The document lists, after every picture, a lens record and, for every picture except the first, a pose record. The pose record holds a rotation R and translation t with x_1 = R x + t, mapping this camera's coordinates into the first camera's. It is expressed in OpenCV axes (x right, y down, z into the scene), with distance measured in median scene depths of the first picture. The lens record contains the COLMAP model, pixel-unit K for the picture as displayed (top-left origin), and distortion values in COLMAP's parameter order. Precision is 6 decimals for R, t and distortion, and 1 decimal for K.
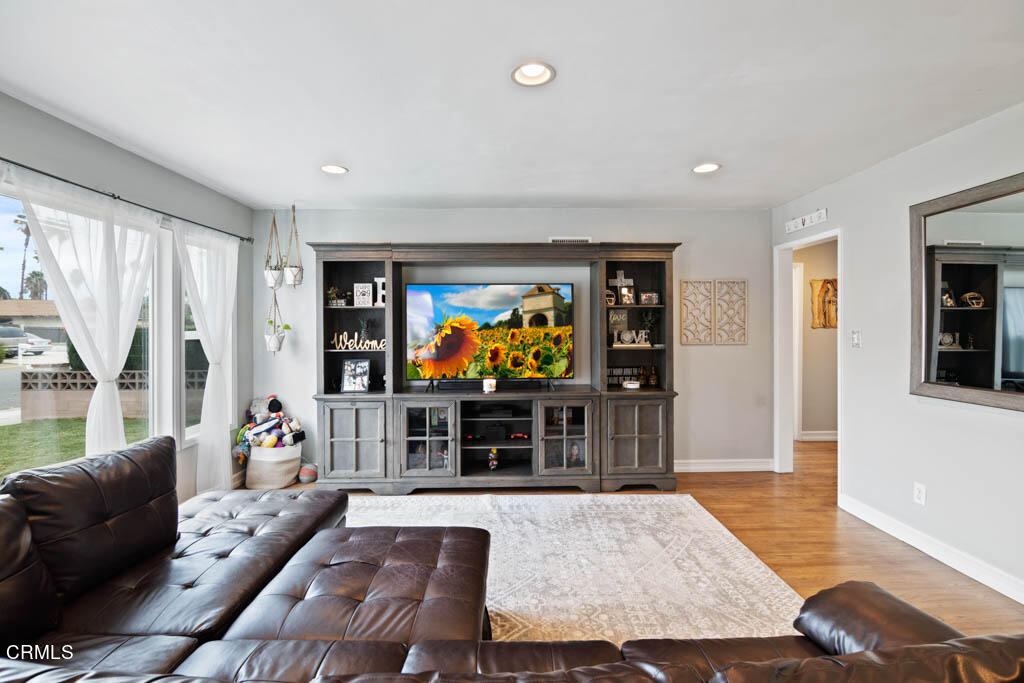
lens RADIAL K [[460.5, 0, 514.2], [0, 460.5, 327.4], [0, 0, 1]] dist [-0.002636, -0.000758]
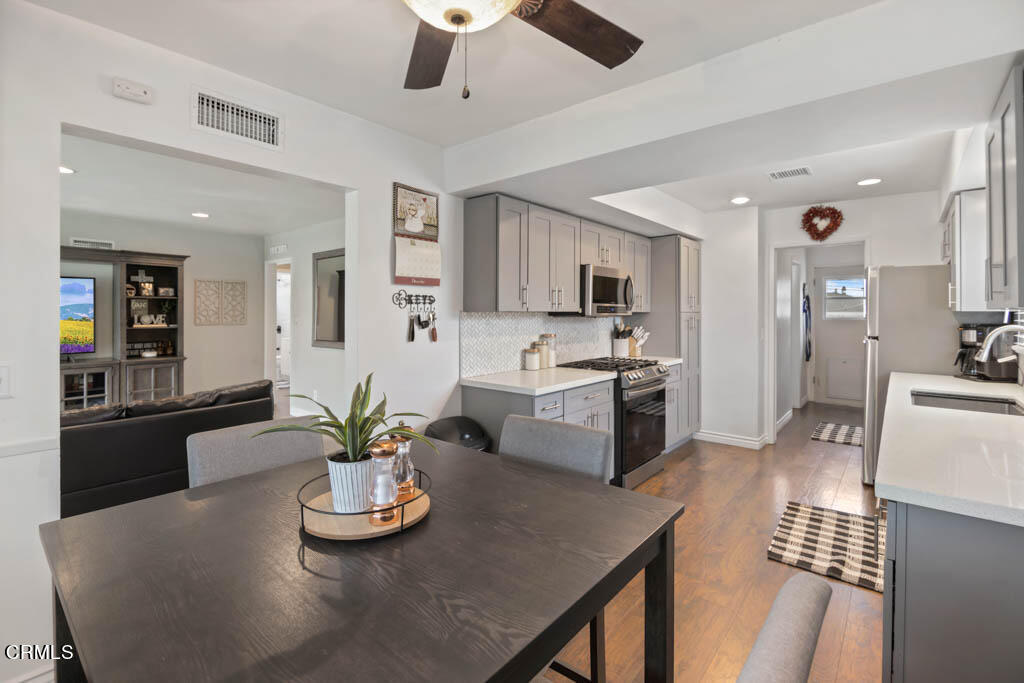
lens RADIAL K [[466.0, 0, 498.9], [0, 466.0, 312.3], [0, 0, 1]] dist [-0.002008, -0.000445]
pose [[0.677237, 0.006794, 0.735734, -0.064115], [-0.005906, 0.999975, -0.003797, -0.001852], [-0.735741, -0.001773, 0.677260, -0.726698]]
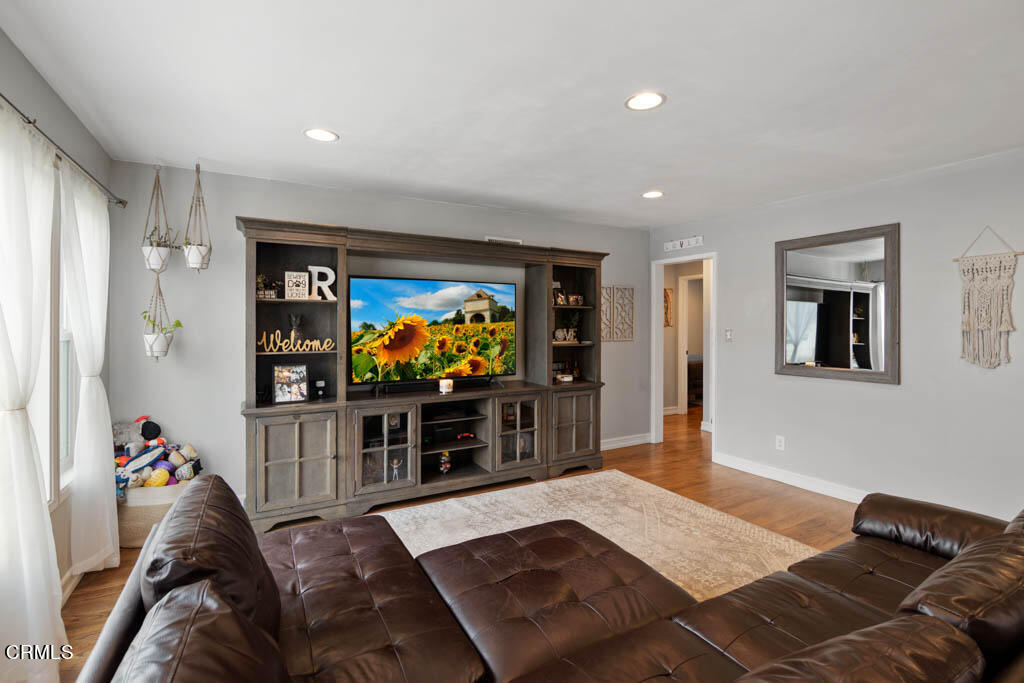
lens RADIAL K [[460.5, 0, 514.2], [0, 460.5, 327.4], [0, 0, 1]] dist [-0.002636, -0.000758]
pose [[0.885250, 0.002586, 0.465108, -0.375777], [-0.002844, 0.999996, -0.000145, 0.003647], [-0.465106, -0.001194, 0.885254, 0.081874]]
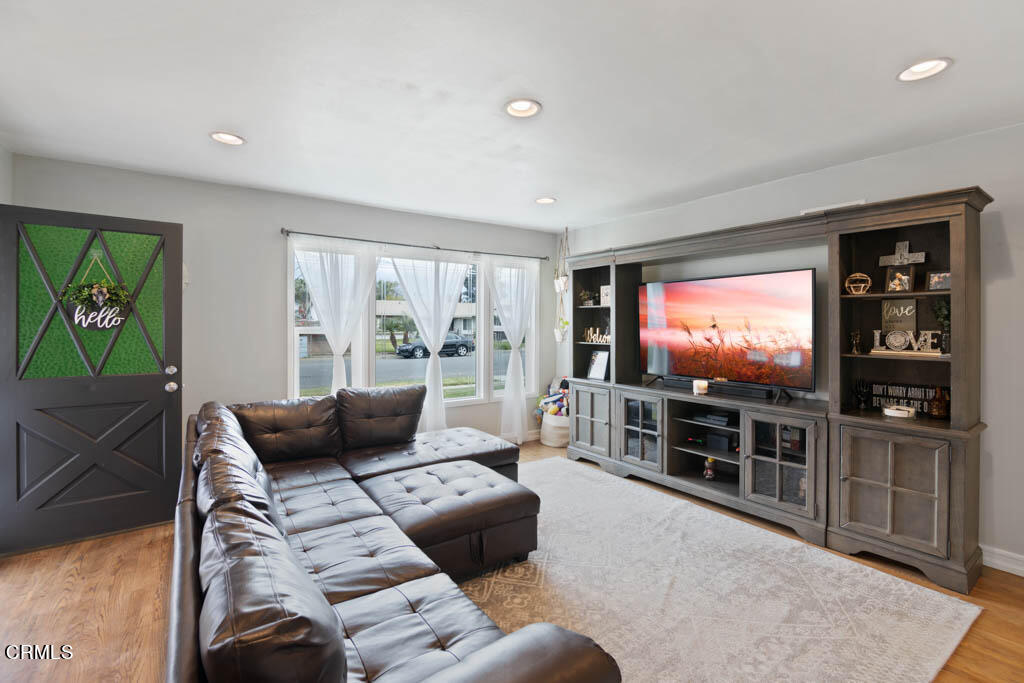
lens RADIAL K [[460.5, 0, 514.2], [0, 460.5, 327.4], [0, 0, 1]] dist [-0.002636, -0.000758]
pose [[0.568262, 0.011775, -0.822764, 0.497631], [-0.004770, 0.999928, 0.011016, -0.002901], [0.822834, -0.002335, 0.568277, 0.161631]]
